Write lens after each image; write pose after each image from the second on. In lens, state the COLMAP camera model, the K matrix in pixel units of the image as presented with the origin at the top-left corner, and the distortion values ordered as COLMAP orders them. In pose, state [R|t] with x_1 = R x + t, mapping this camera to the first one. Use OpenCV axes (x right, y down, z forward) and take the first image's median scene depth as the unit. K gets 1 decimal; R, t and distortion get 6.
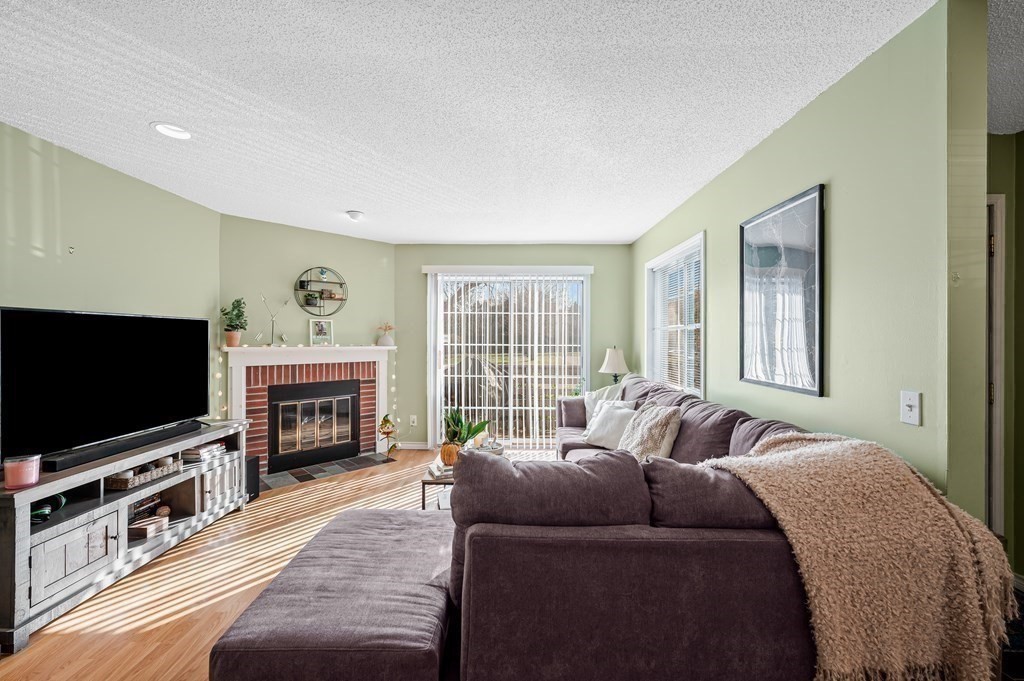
lens RADIAL K [[410.5, 0, 507.4], [0, 410.5, 336.3], [0, 0, 1]] dist [-0.000557, -0.000012]
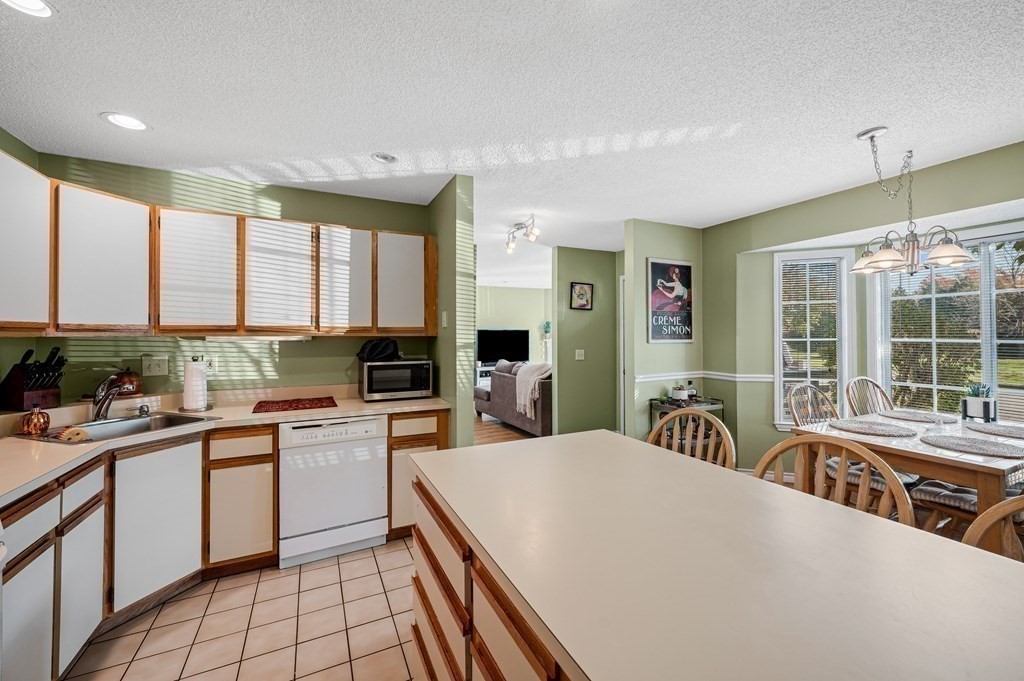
lens RADIAL K [[409.2, 0, 510.3], [0, 409.2, 343.6], [0, 0, 1]] dist [0.001397, 0.000261]
pose [[0.447454, 0.012406, -0.894221, 1.382699], [0.004502, 0.999860, 0.016125, 0.008035], [0.894295, -0.011241, 0.447336, -0.338047]]
